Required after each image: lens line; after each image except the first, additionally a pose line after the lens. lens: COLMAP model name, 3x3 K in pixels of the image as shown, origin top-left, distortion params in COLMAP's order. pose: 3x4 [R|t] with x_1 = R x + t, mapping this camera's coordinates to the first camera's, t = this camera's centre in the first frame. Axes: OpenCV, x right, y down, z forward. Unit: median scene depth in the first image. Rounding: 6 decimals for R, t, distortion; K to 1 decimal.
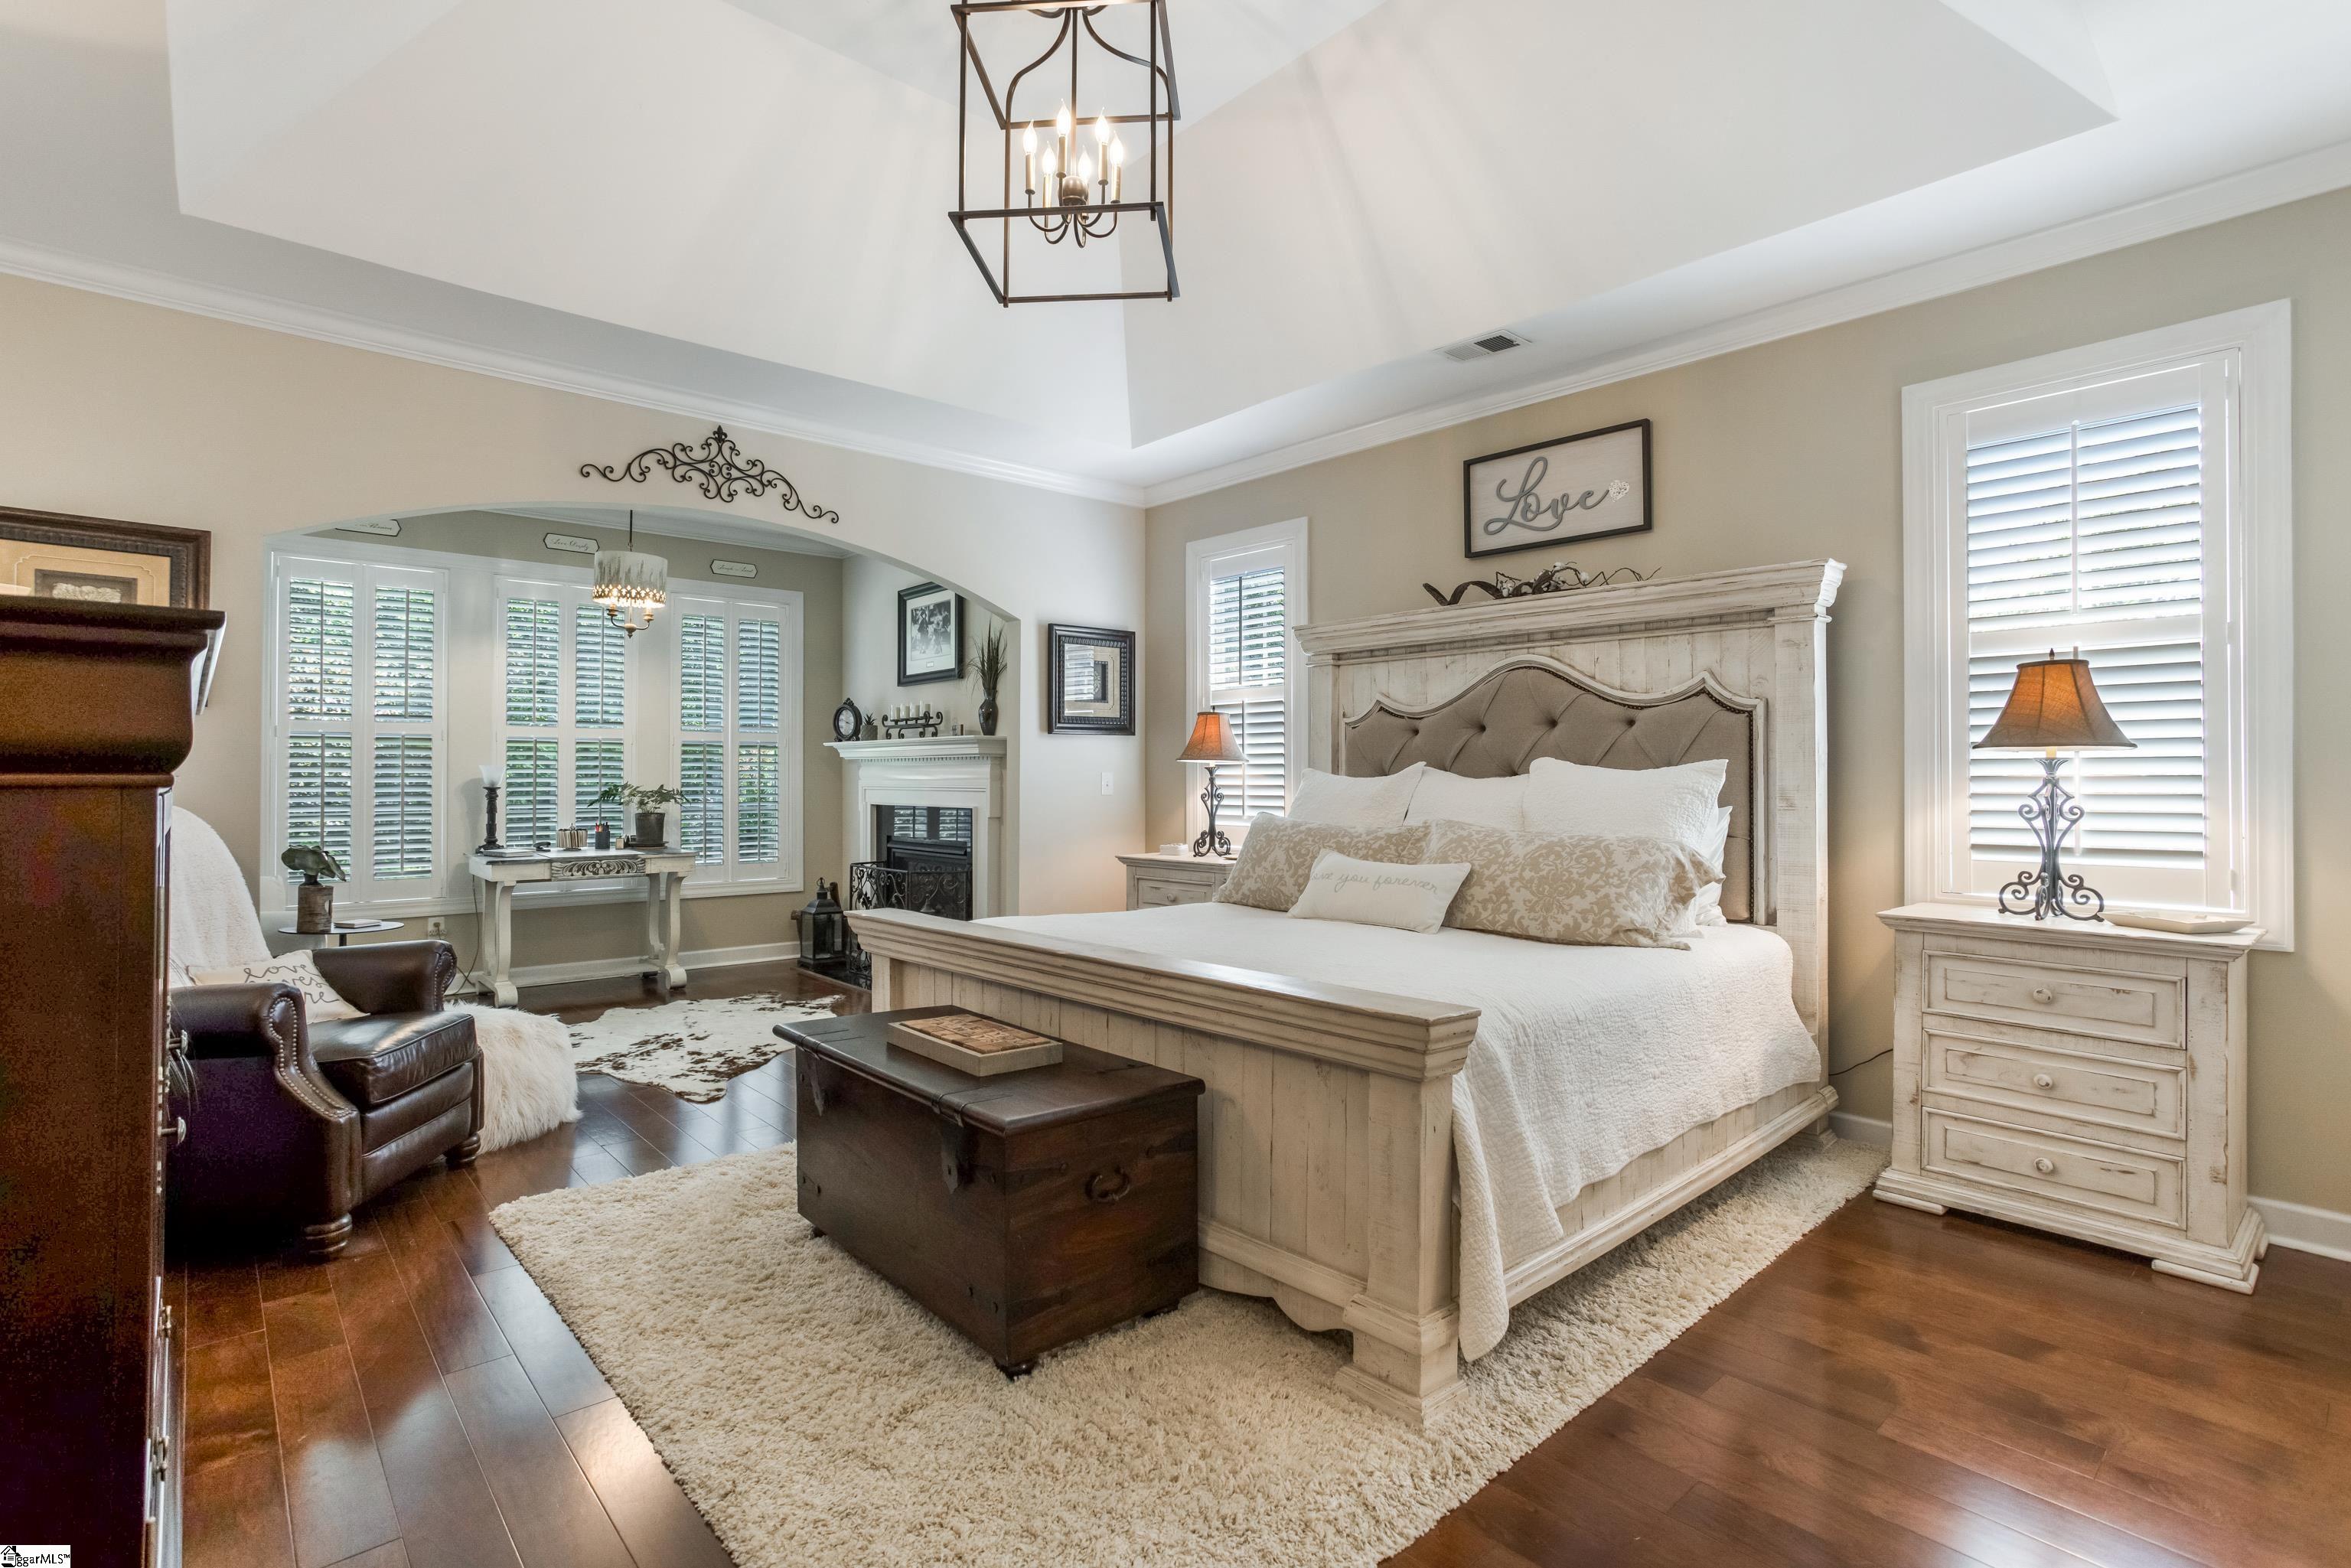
lens RADIAL K [[1144.1, 0, 1165.1], [0, 1144.1, 760.0], [0, 0, 1]] dist [-0.036949, 0.014294]
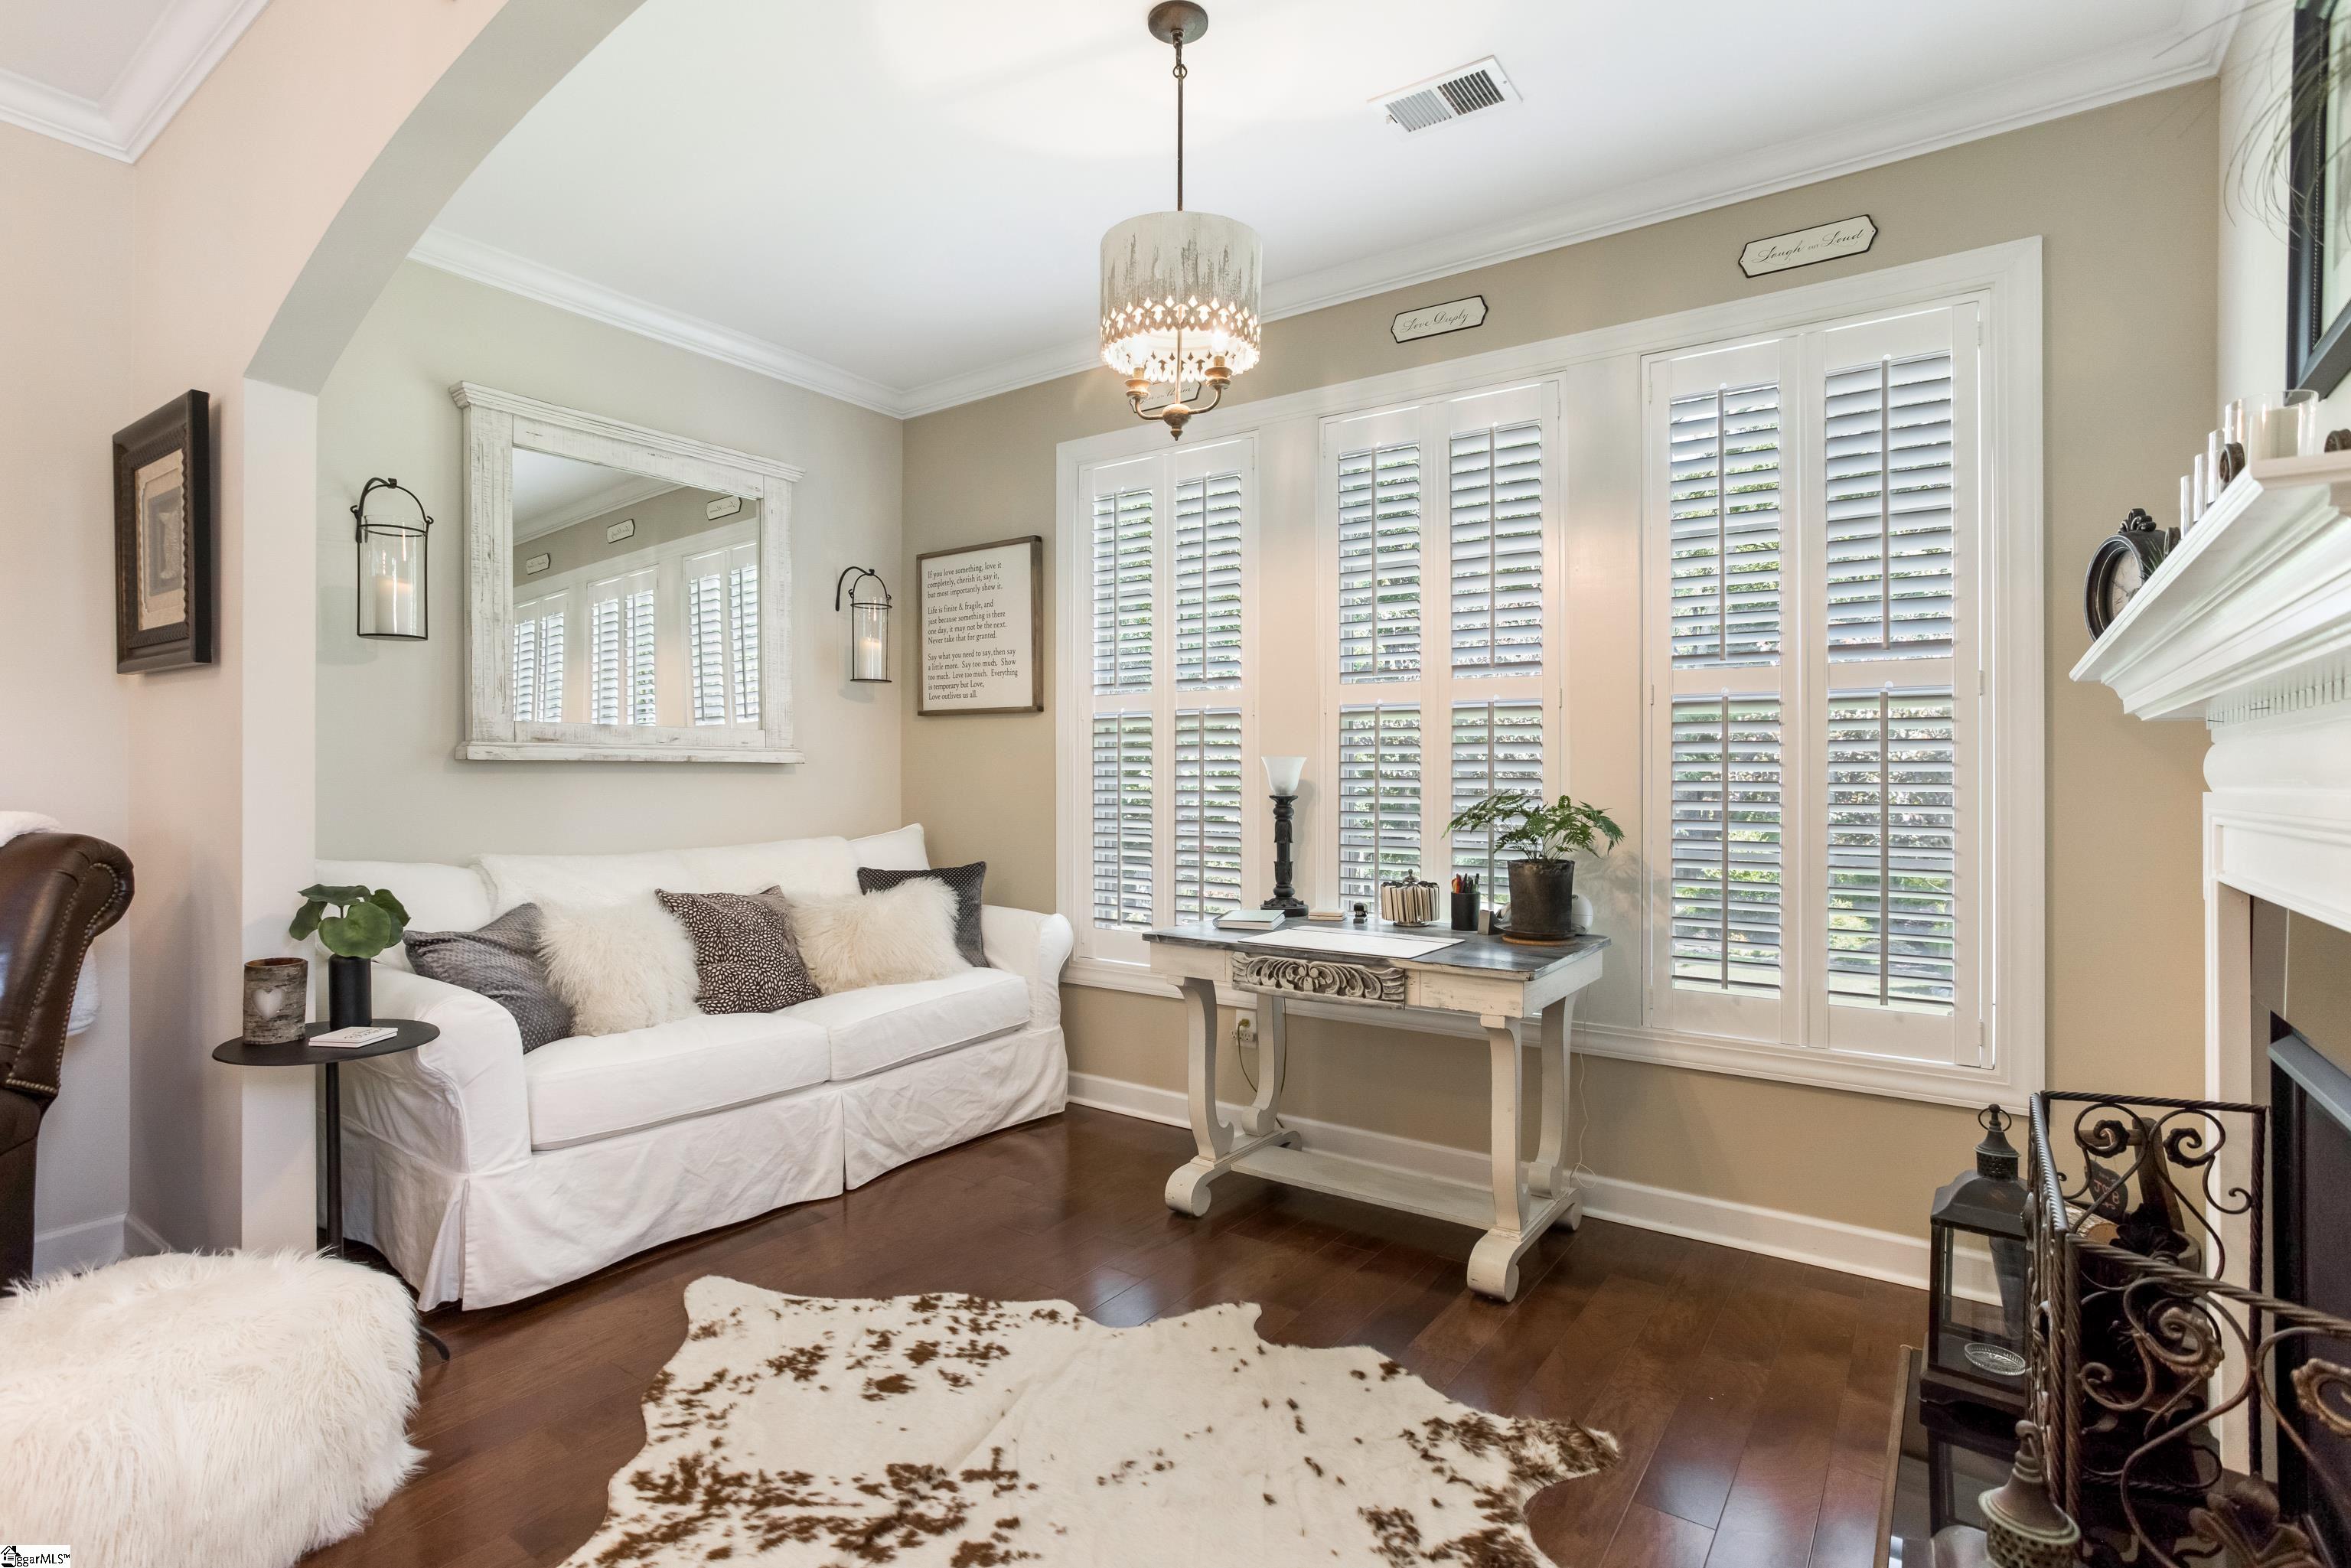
lens RADIAL K [[1144.1, 0, 1155.2], [0, 1144.1, 782.8], [0, 0, 1]] dist [-0.036949, 0.014294]
pose [[0.212884, 0.003379, -0.977072, -0.068375], [0.007582, 0.999958, 0.005110, 0.016476], [0.977048, -0.008496, 0.212849, 0.969877]]
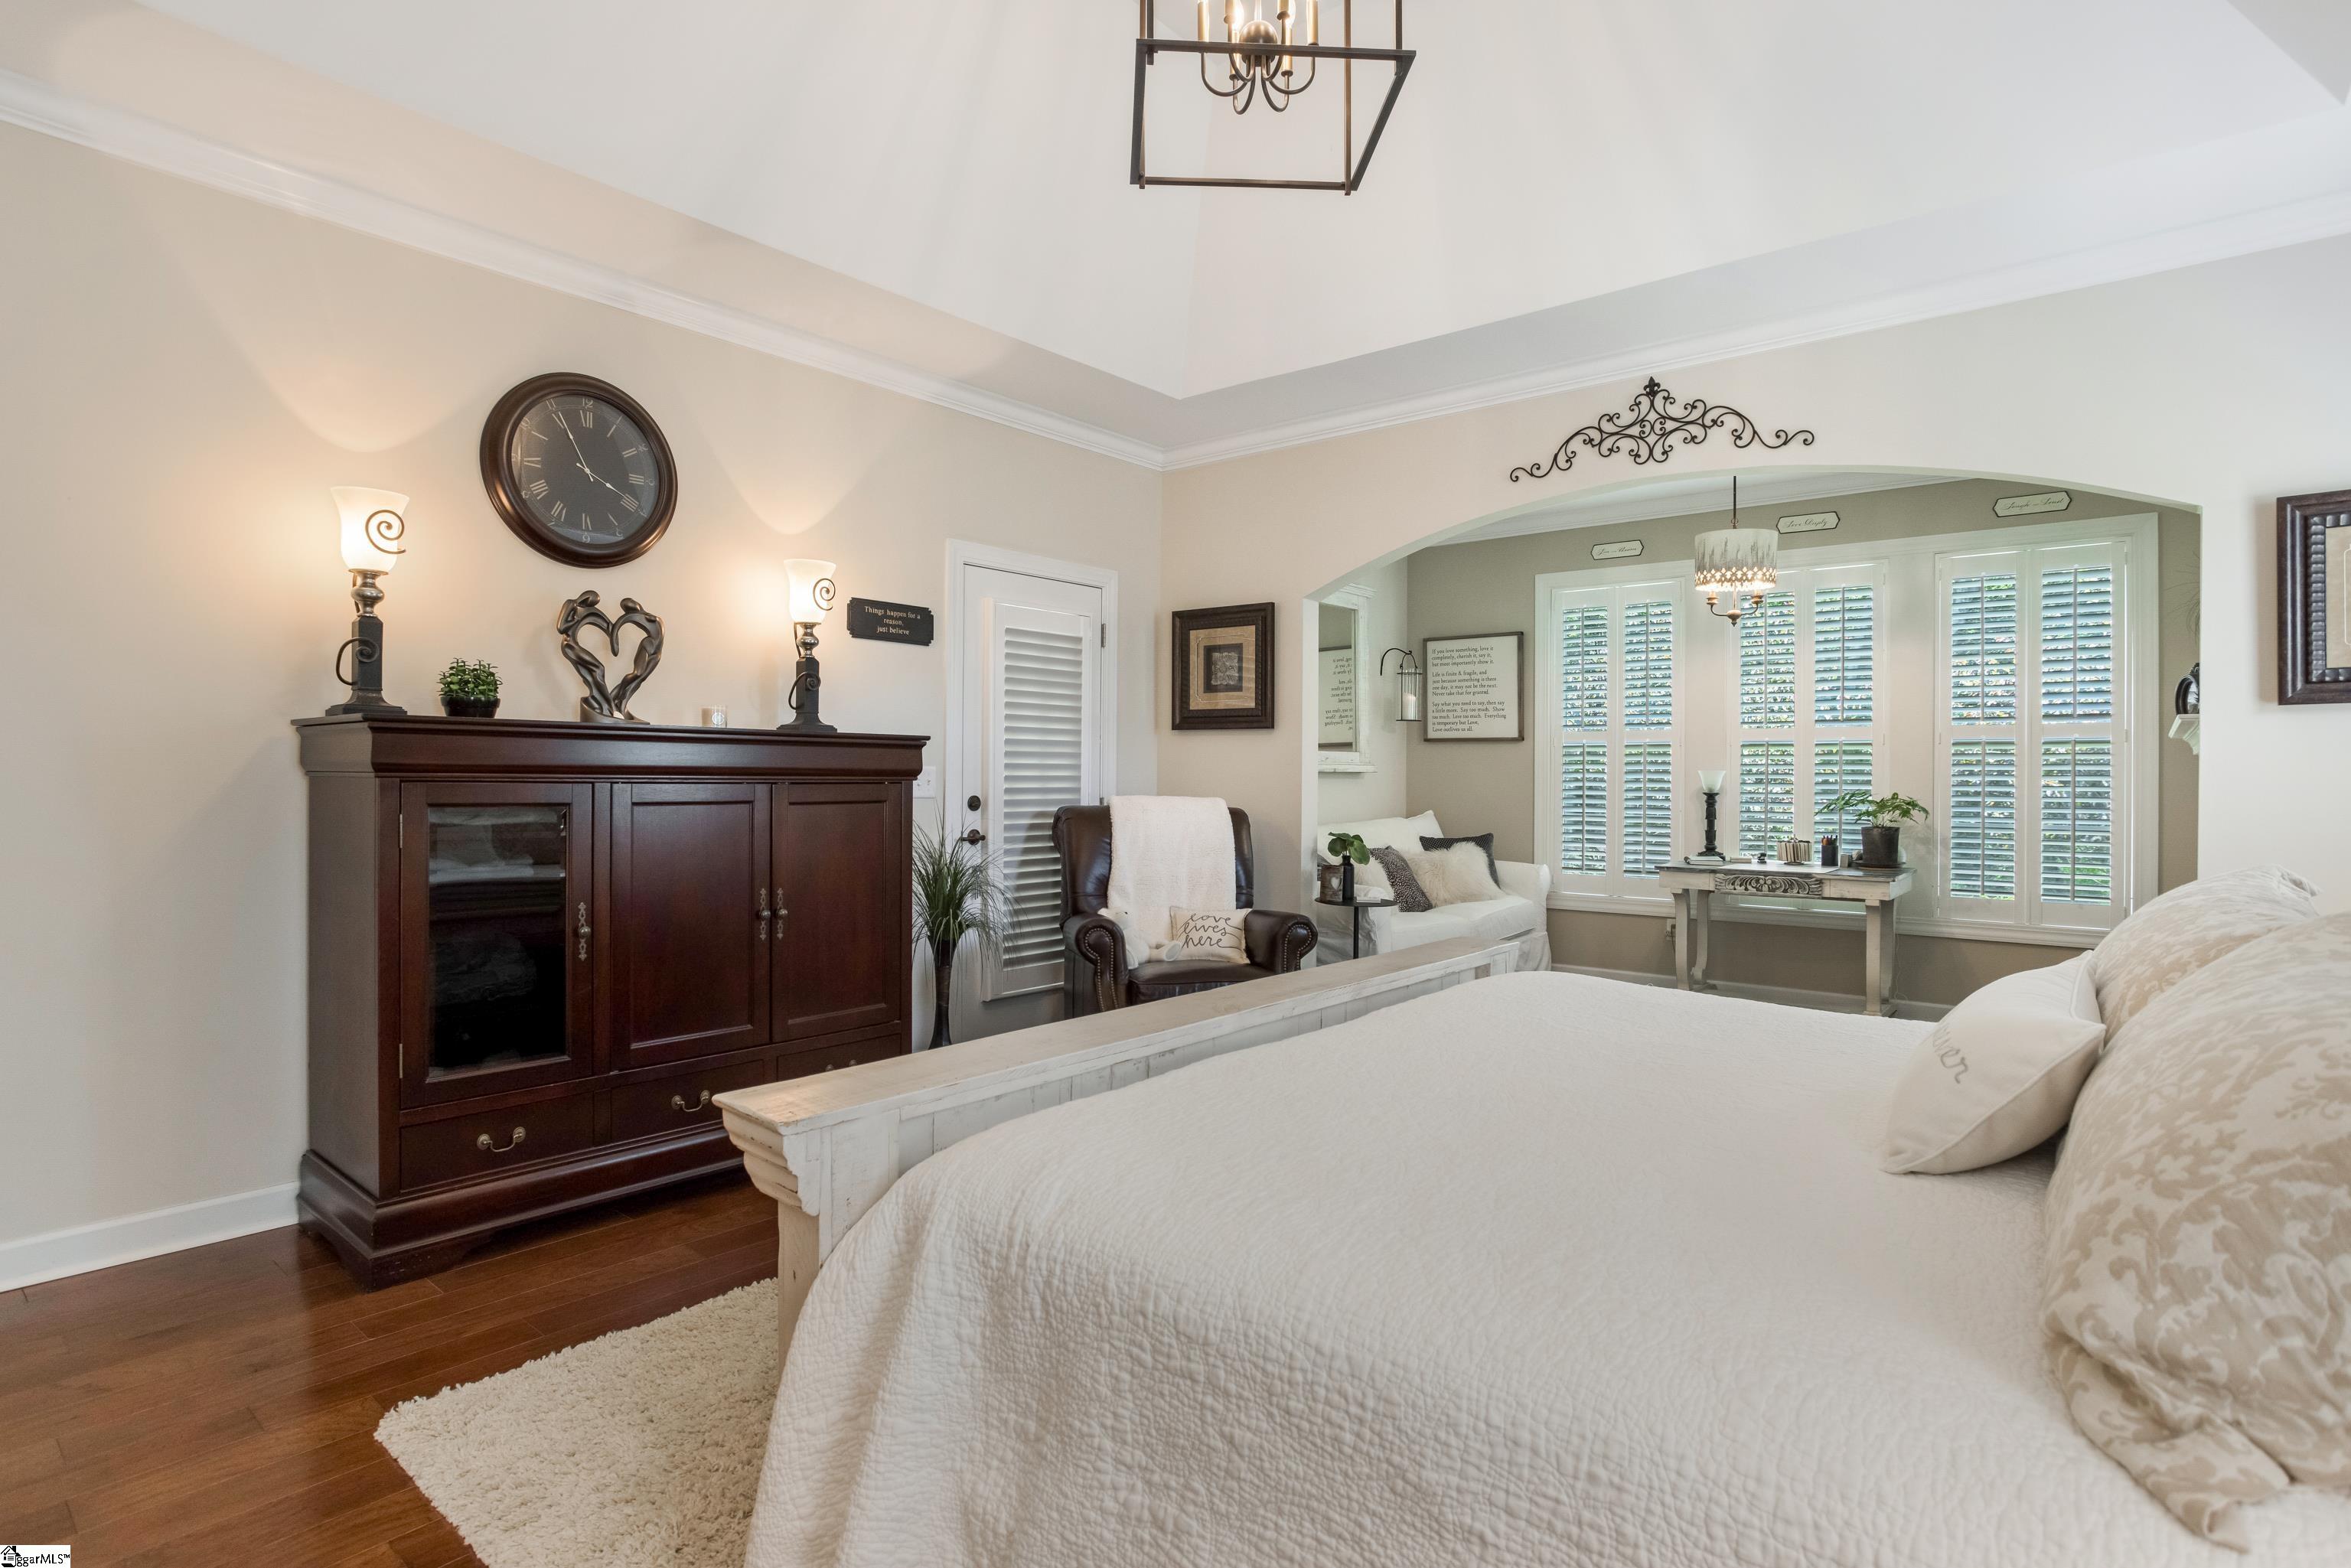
lens RADIAL K [[1197.5, 0, 1191.6], [0, 1197.5, 786.5], [0, 0, 1]] dist [-0.004013, 0.003893]
pose [[0.164716, 0.007406, -0.986313, 0.417281], [0.005975, 0.999946, 0.008506, 0.008289], [0.986323, -0.007294, 0.164663, 0.458321]]
